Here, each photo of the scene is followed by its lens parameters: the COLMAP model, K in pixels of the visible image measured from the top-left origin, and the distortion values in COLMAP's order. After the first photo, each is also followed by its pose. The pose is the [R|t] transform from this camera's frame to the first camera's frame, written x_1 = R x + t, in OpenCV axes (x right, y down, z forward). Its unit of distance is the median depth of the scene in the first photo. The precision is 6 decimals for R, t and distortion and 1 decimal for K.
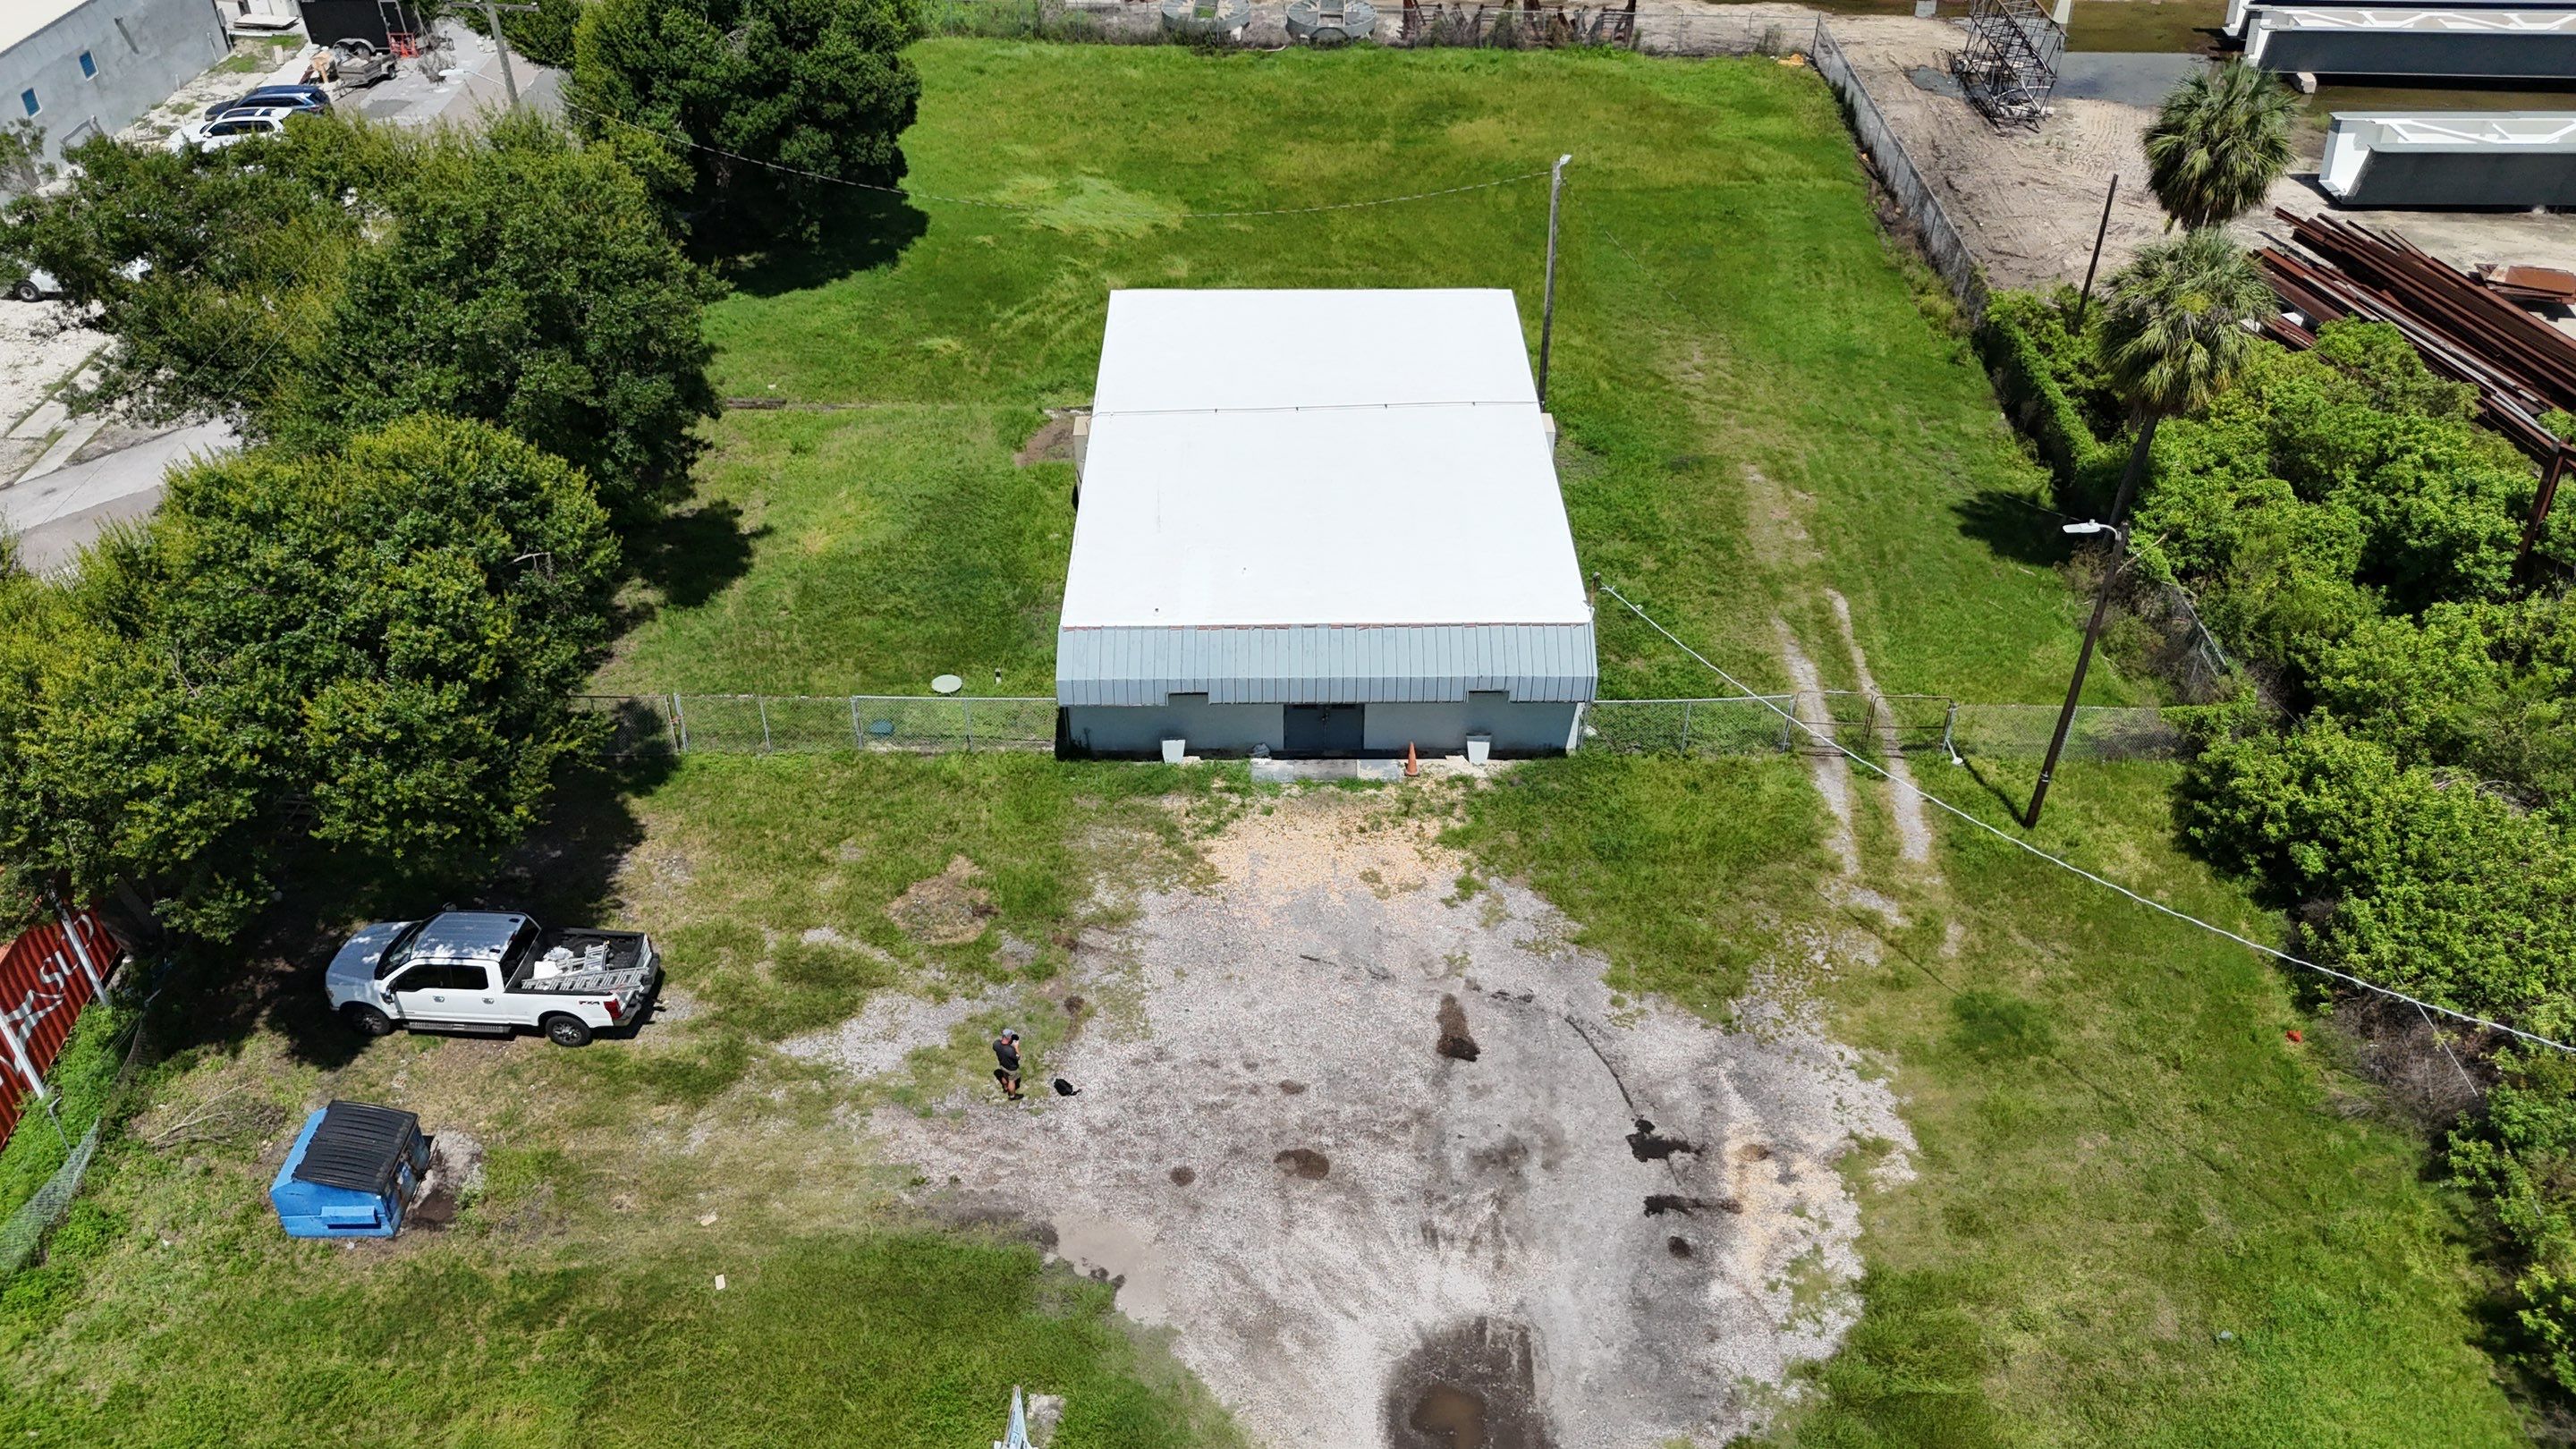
lens RADIAL K [[1898.1, 0, 1261.5], [0, 1898.1, 730.6], [0, 0, 1]] dist [0.068518, -0.068544]
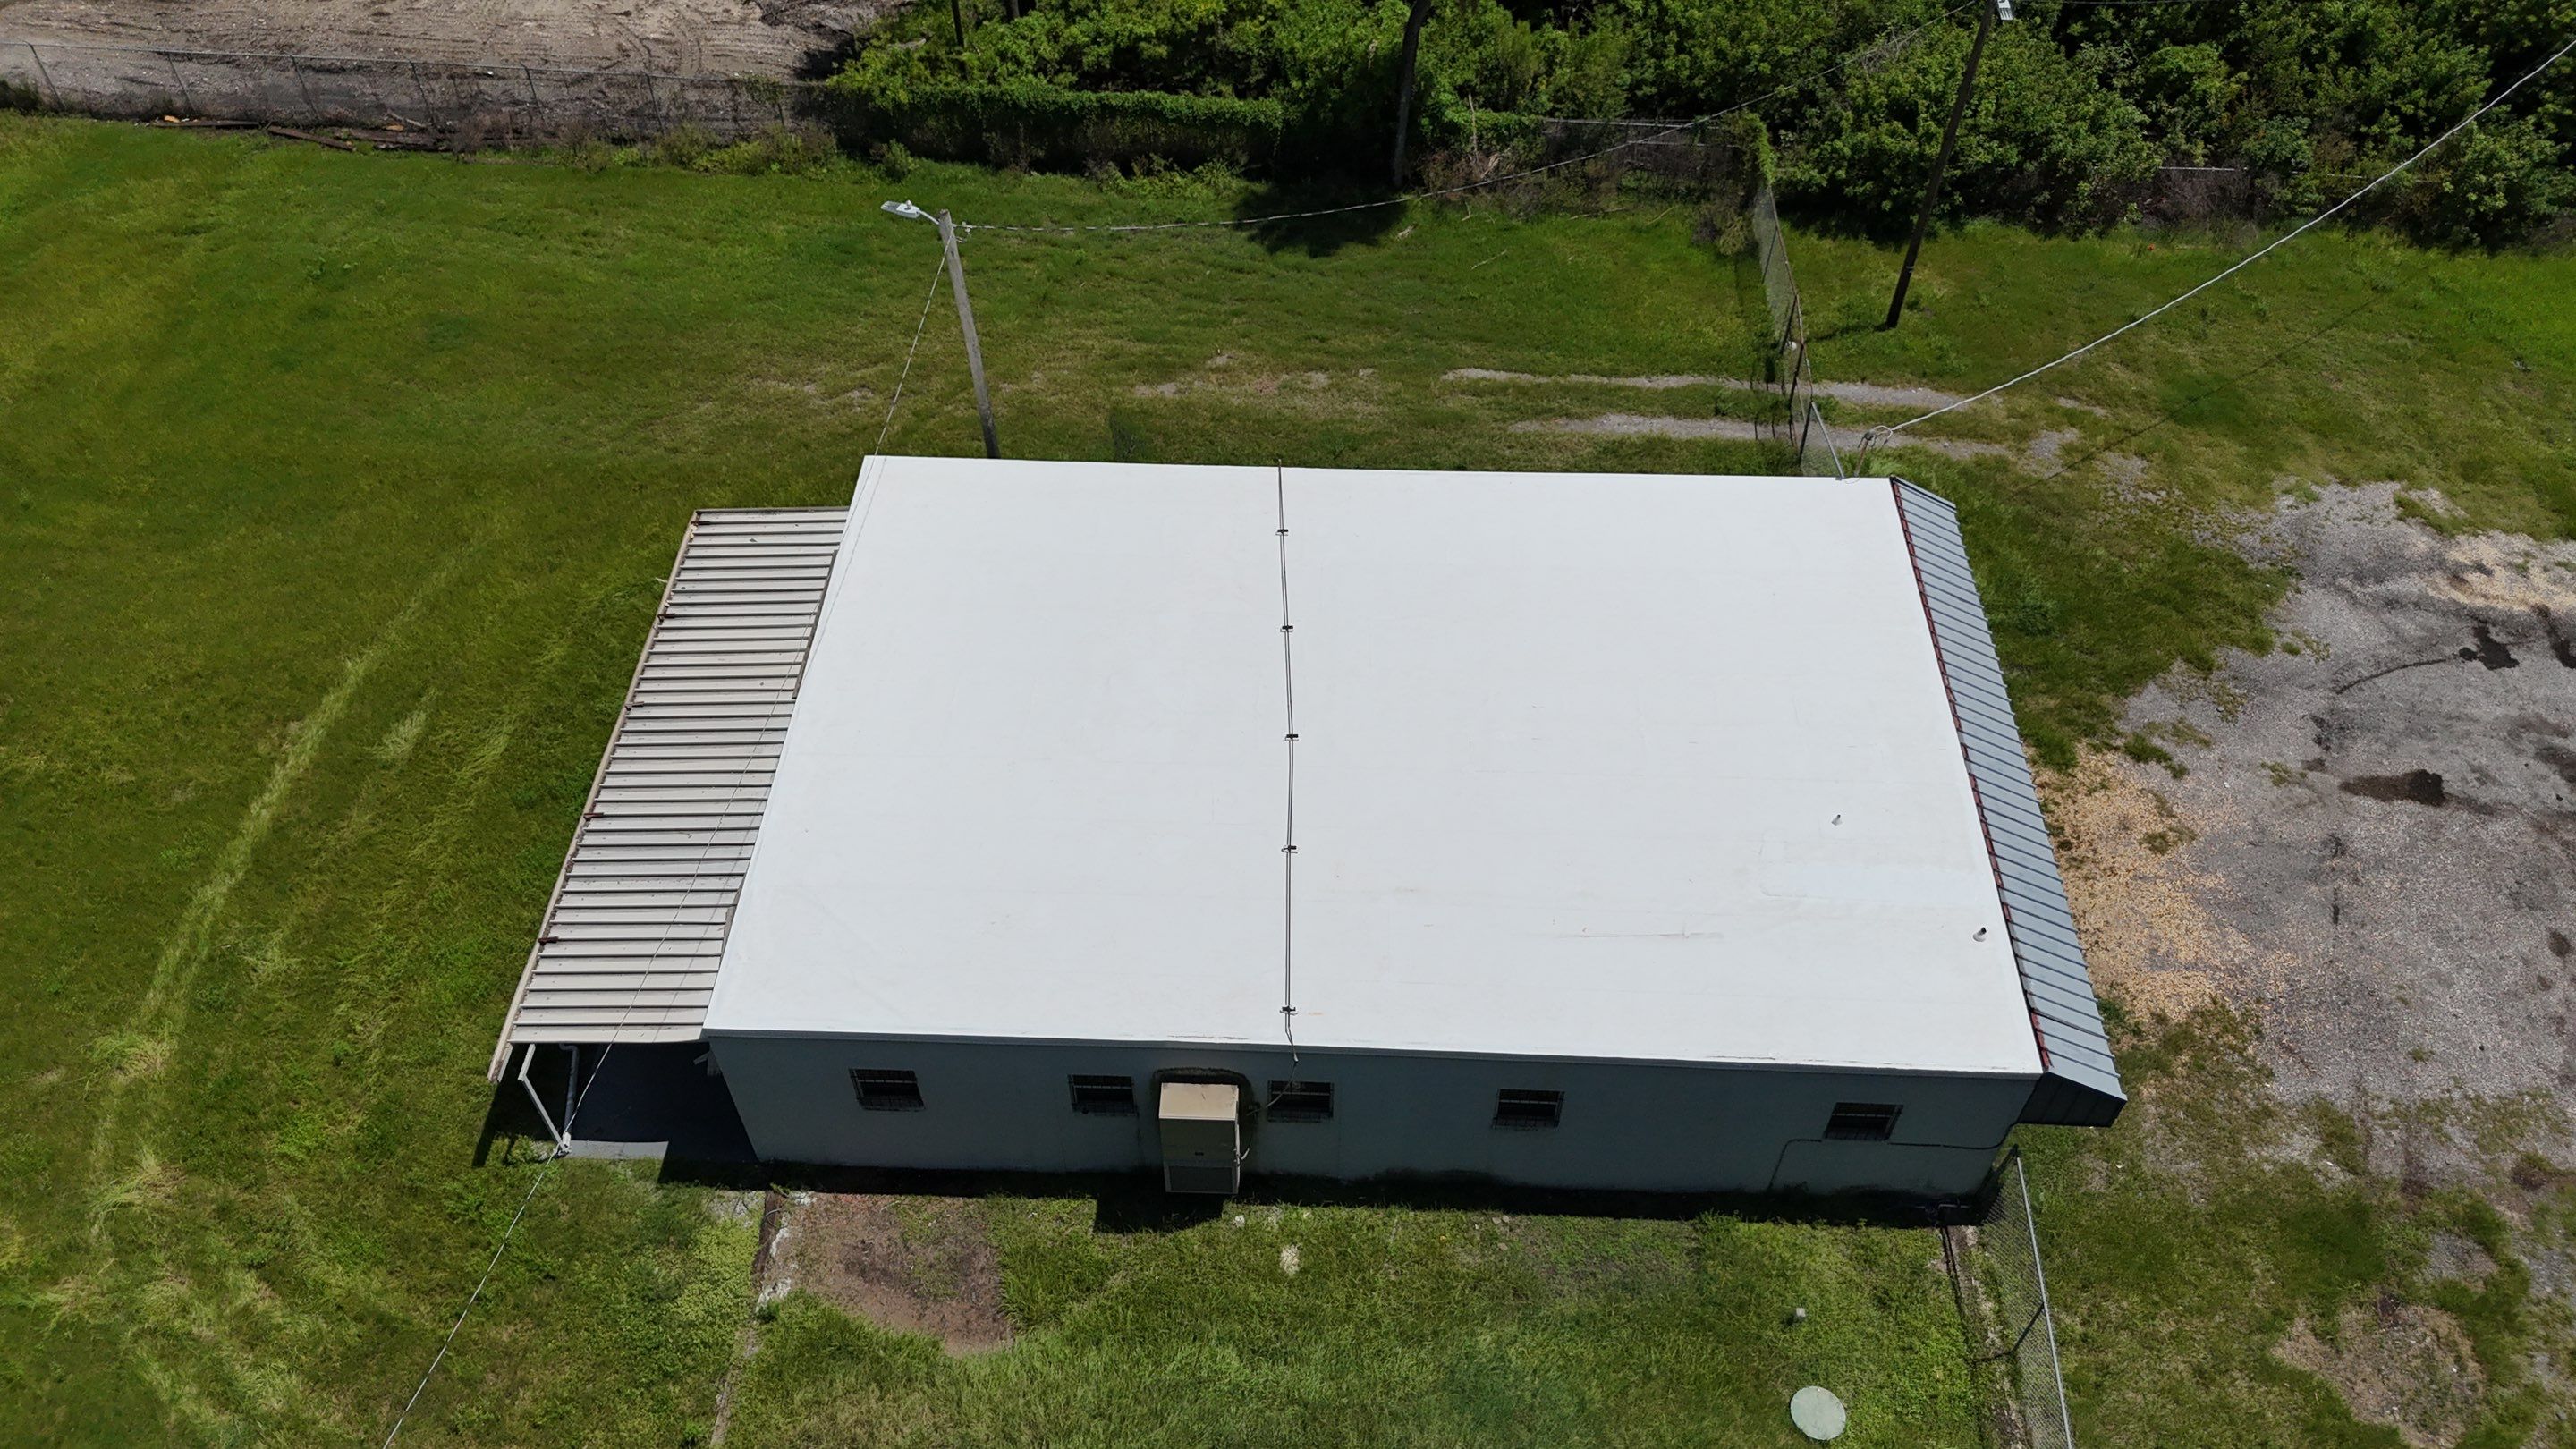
lens RADIAL K [[1898.1, 0, 1288.3], [0, 1898.1, 737.6], [0, 0, 1]] dist [0.068518, -0.068544]
pose [[0.034241, -0.747104, 0.663825, -0.361934], [0.598353, 0.547341, 0.585142, -0.504888], [-0.800501, 0.377166, 0.465773, 0.727224]]
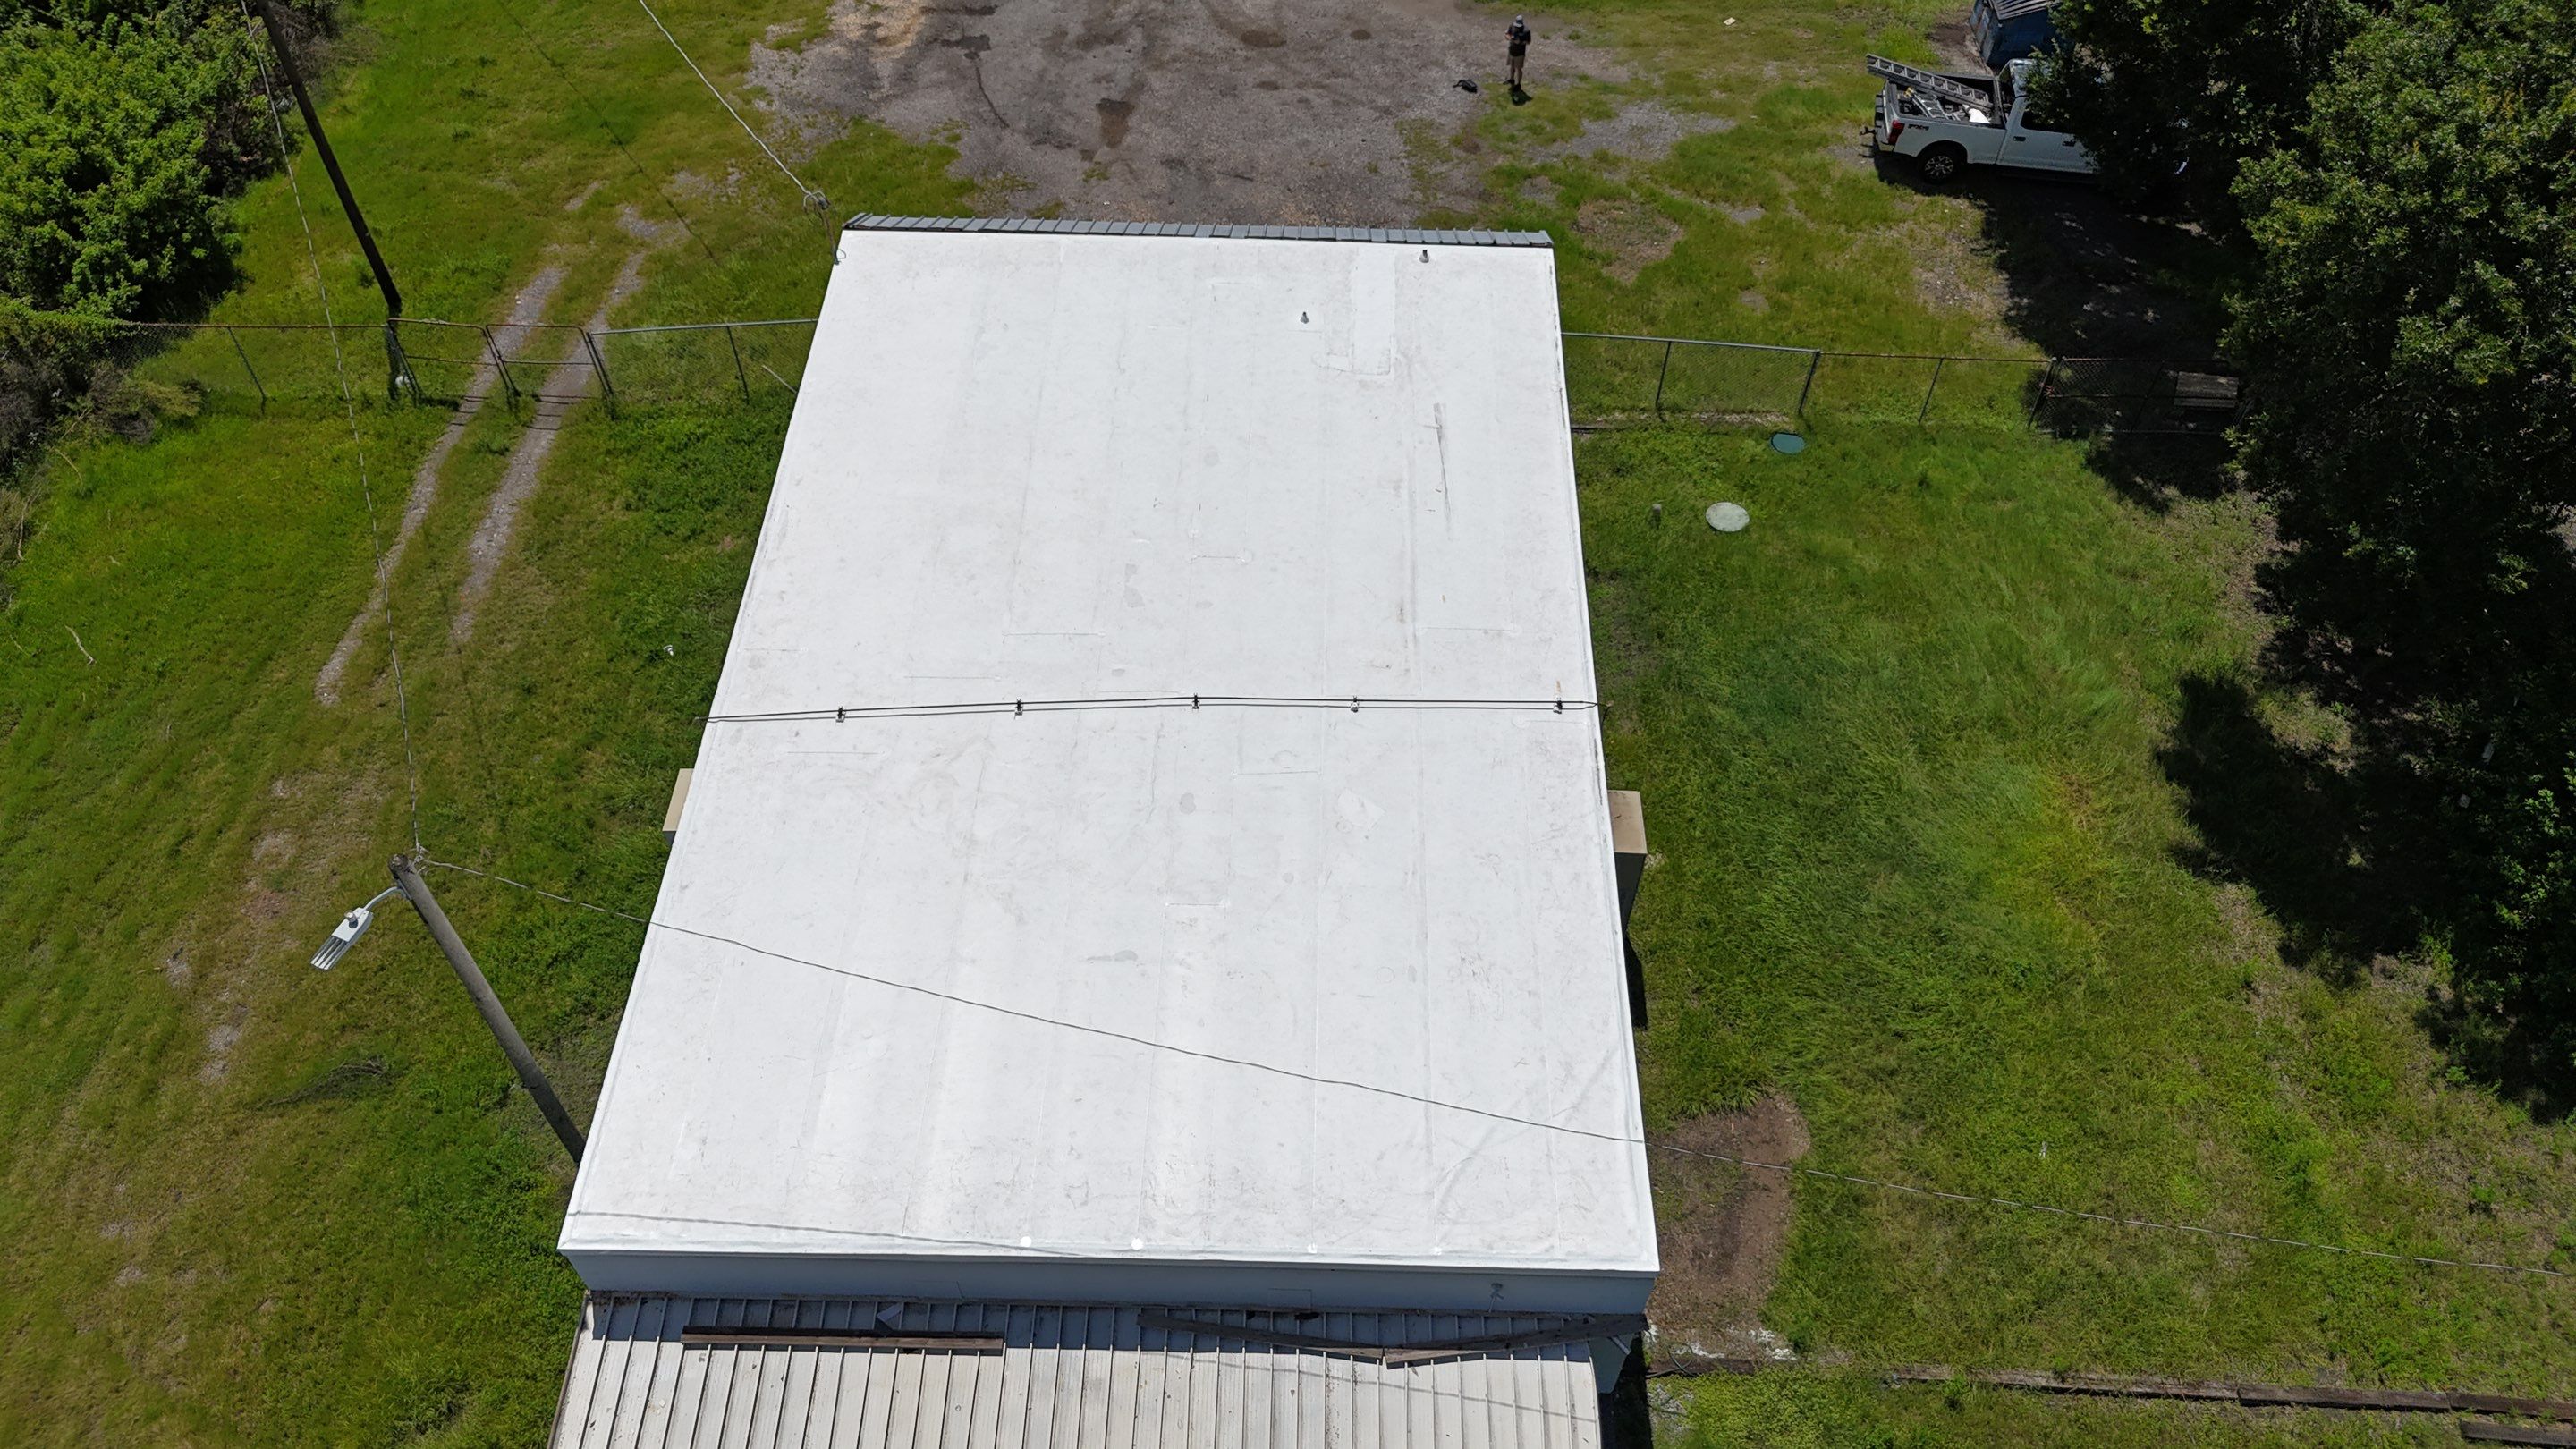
lens RADIAL K [[1898.1, 0, 1297.6], [0, 1898.1, 712.7], [0, 0, 1]] dist [0.068518, -0.068544]
pose [[-0.999819, -0.017412, 0.007701, -0.012078], [0.006907, 0.045228, 0.998953, -0.670410], [-0.017742, 0.998825, -0.045099, 1.018807]]
